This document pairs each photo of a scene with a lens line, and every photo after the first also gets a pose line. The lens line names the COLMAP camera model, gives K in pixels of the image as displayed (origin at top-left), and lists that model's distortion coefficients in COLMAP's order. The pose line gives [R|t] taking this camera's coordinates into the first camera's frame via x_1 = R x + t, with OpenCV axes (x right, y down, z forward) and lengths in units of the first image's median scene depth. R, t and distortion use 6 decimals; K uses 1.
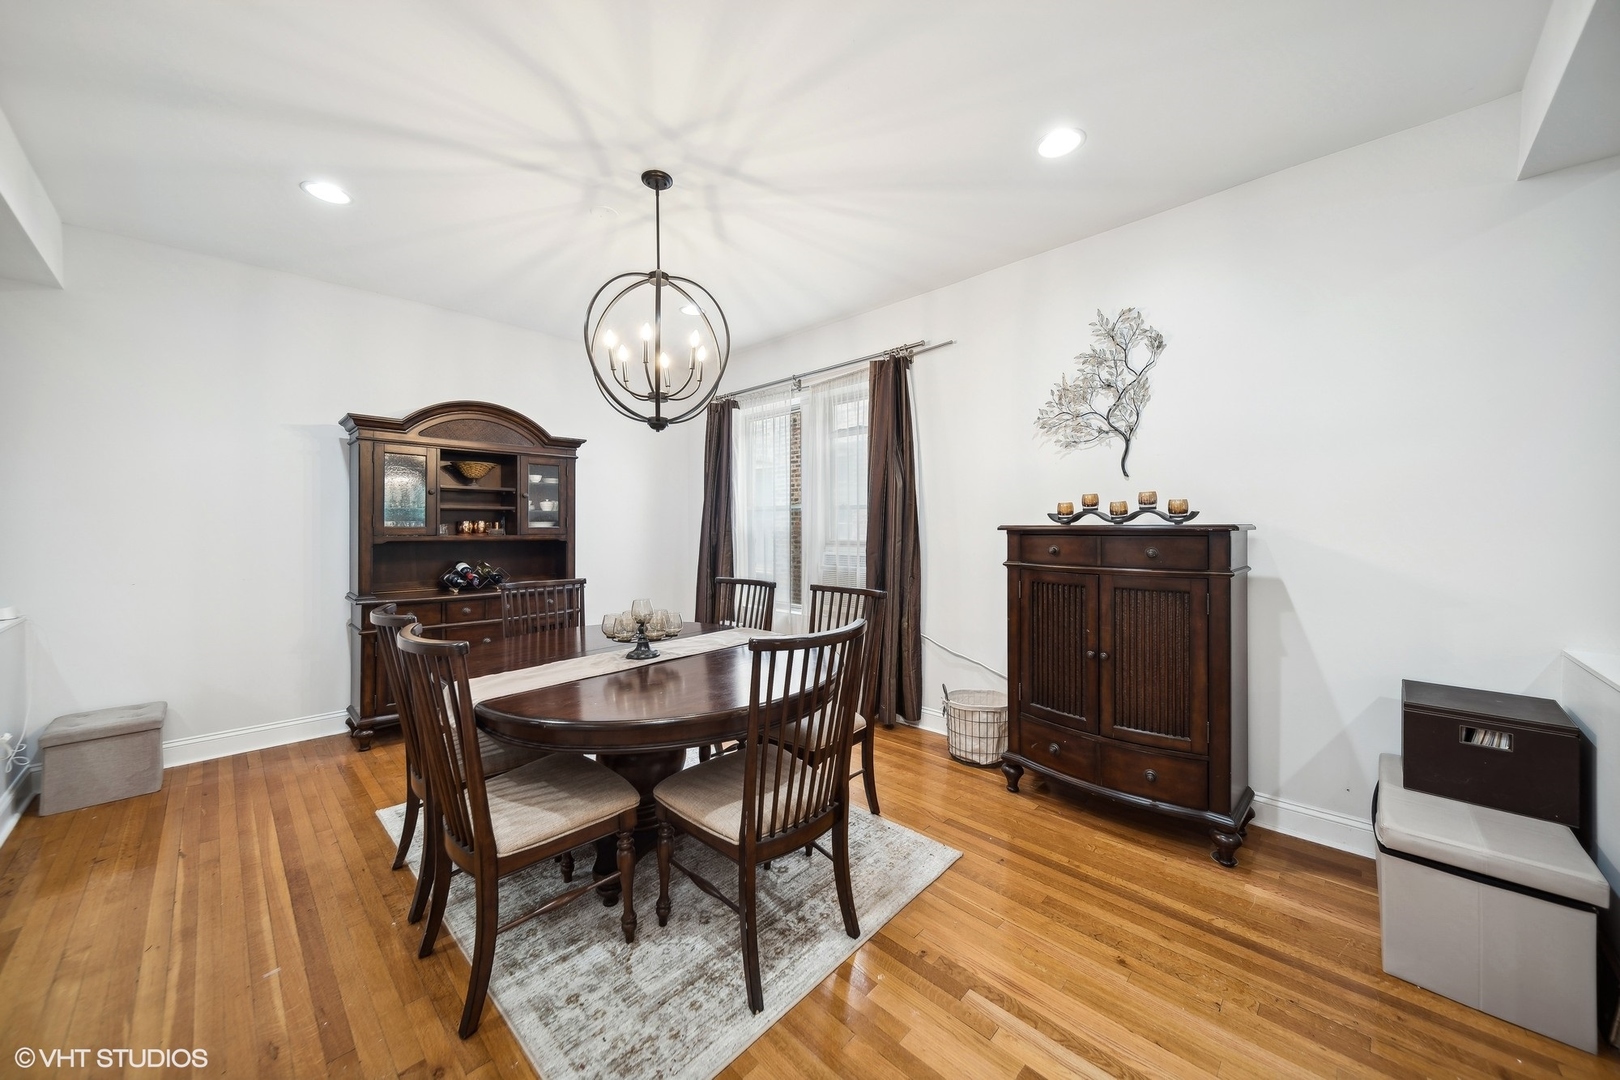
lens RADIAL K [[574.9, 0, 801.4], [0, 574.9, 524.3], [0, 0, 1]] dist [0.007930, -0.002425]
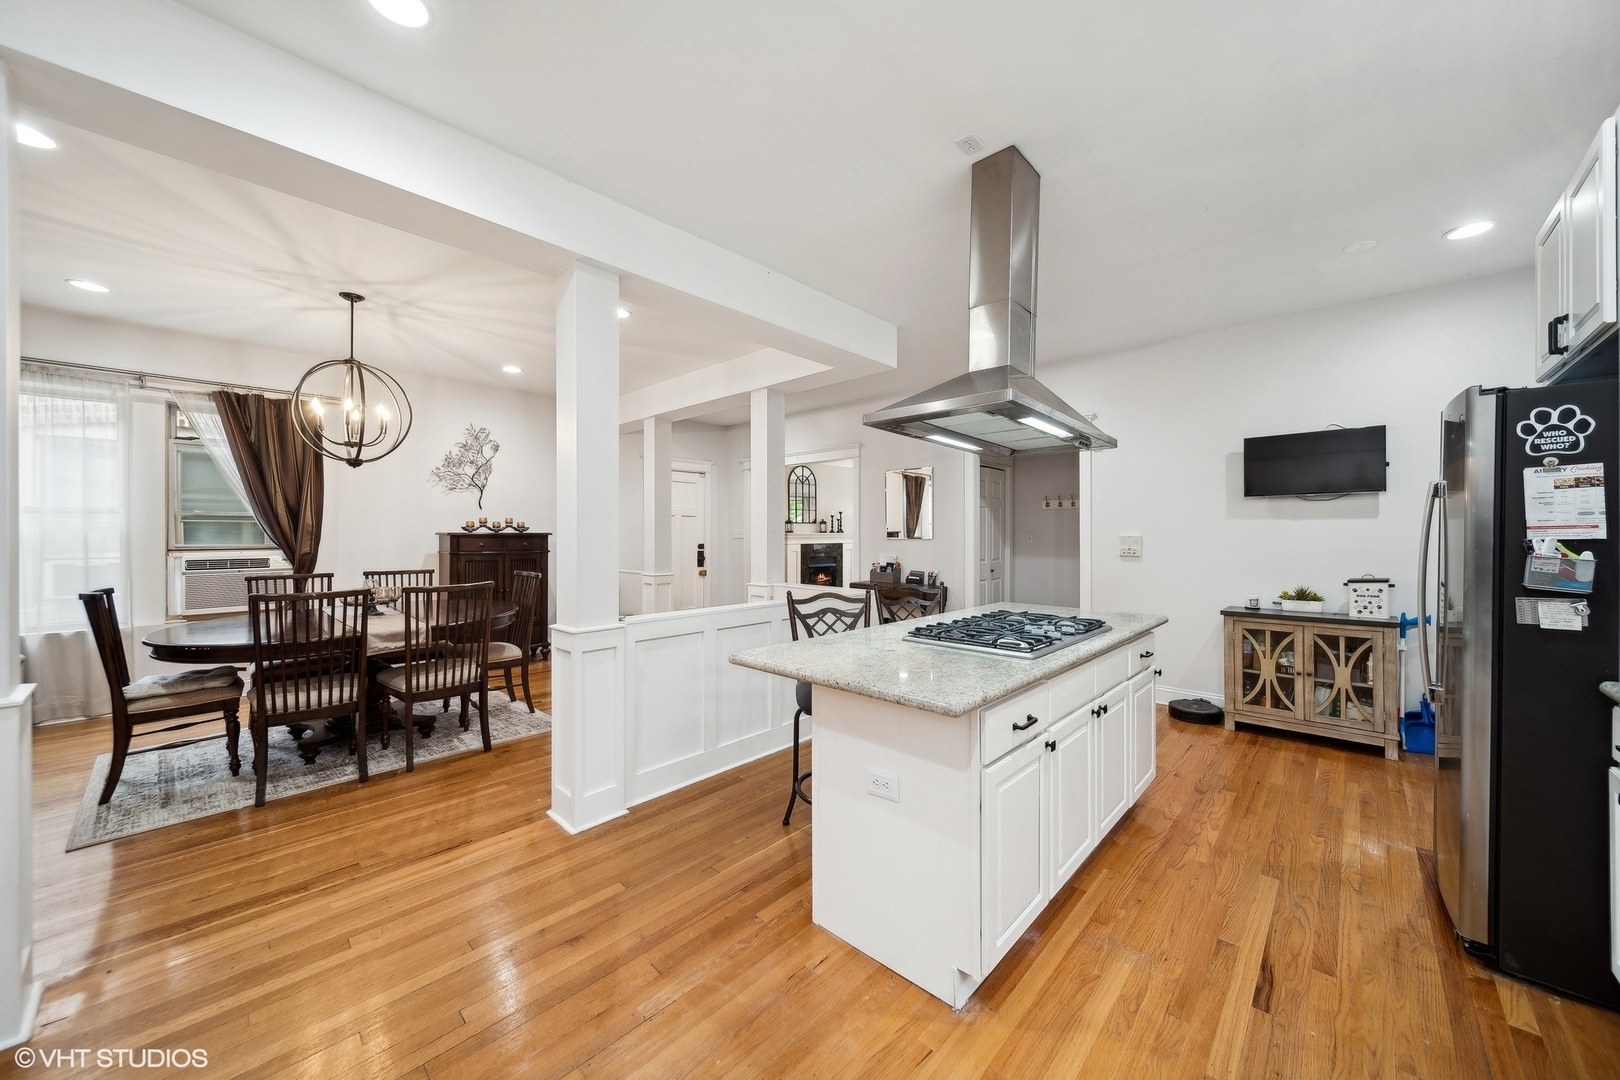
lens RADIAL K [[574.9, 0, 800.1], [0, 574.9, 536.1], [0, 0, 1]] dist [0.007930, -0.002425]
pose [[-0.006407, -0.000435, 0.999979, -1.569714], [-0.006213, 0.999981, 0.000395, 0.006000], [-0.999960, -0.006210, -0.006409, -0.126576]]
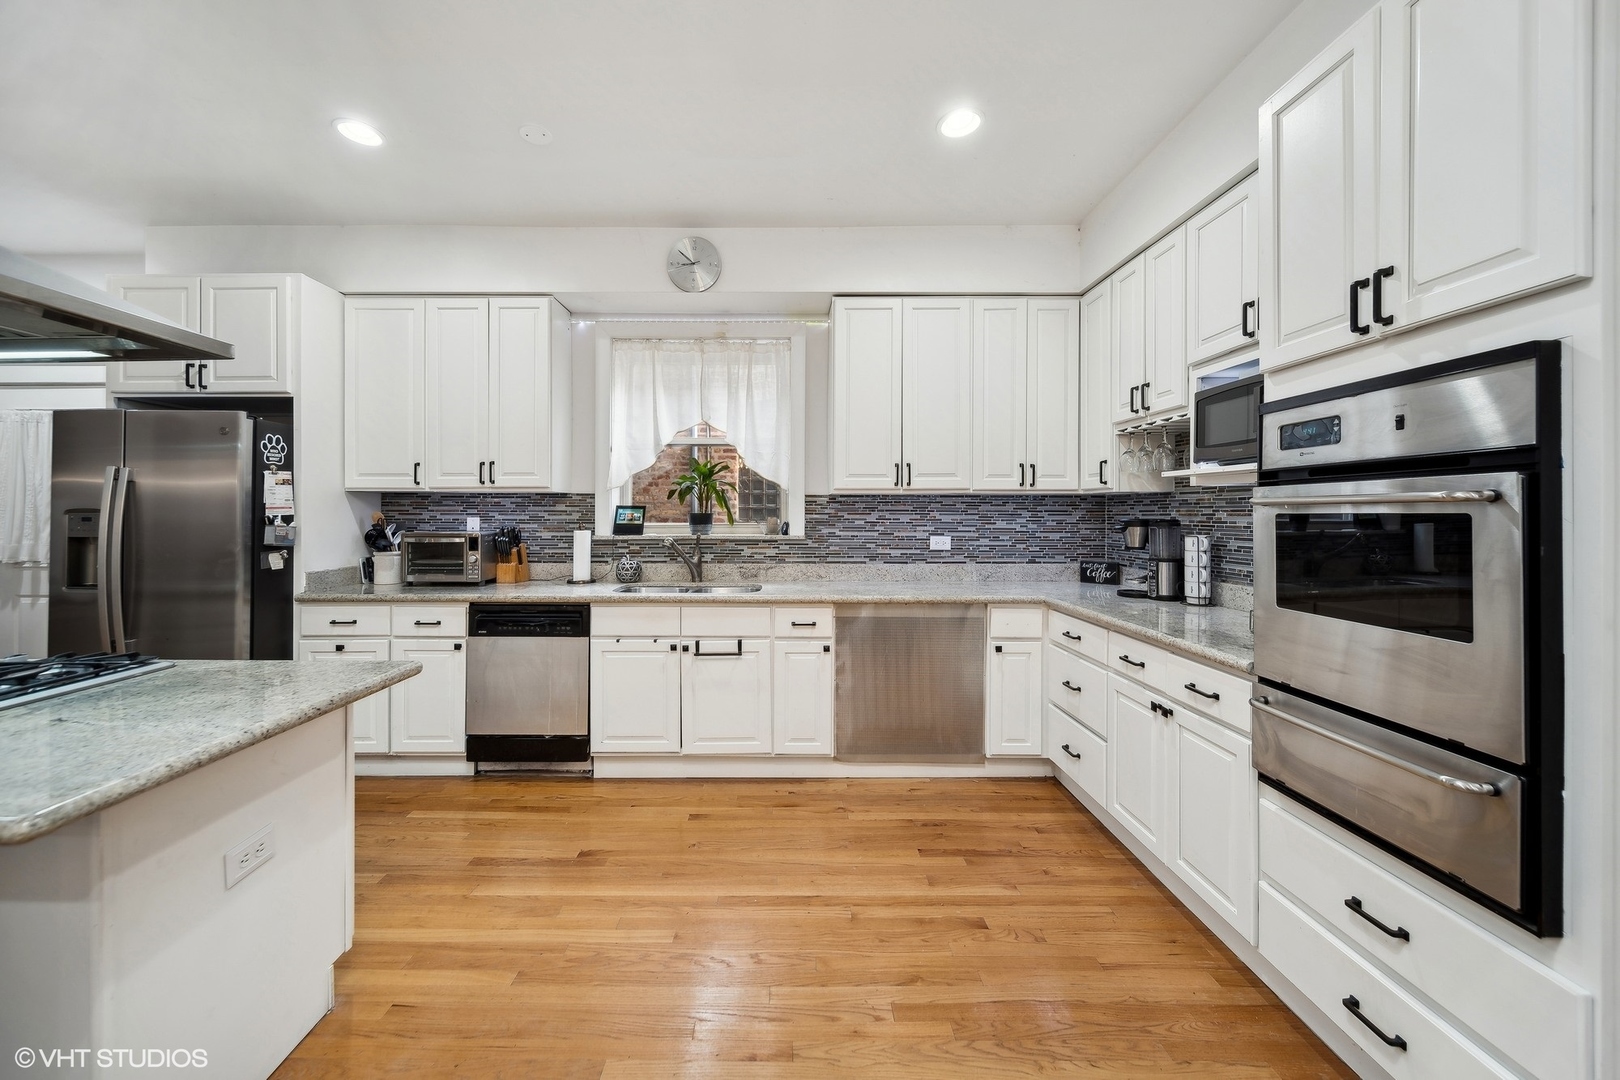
lens RADIAL K [[574.9, 0, 745.8], [0, 574.9, 515.1], [0, 0, 1]] dist [0.007930, -0.002425]
pose [[-0.734214, 0.003263, -0.678910, -0.893358], [0.004066, 0.999992, 0.000409, 0.007537], [0.678906, -0.002461, -0.734221, 0.365633]]
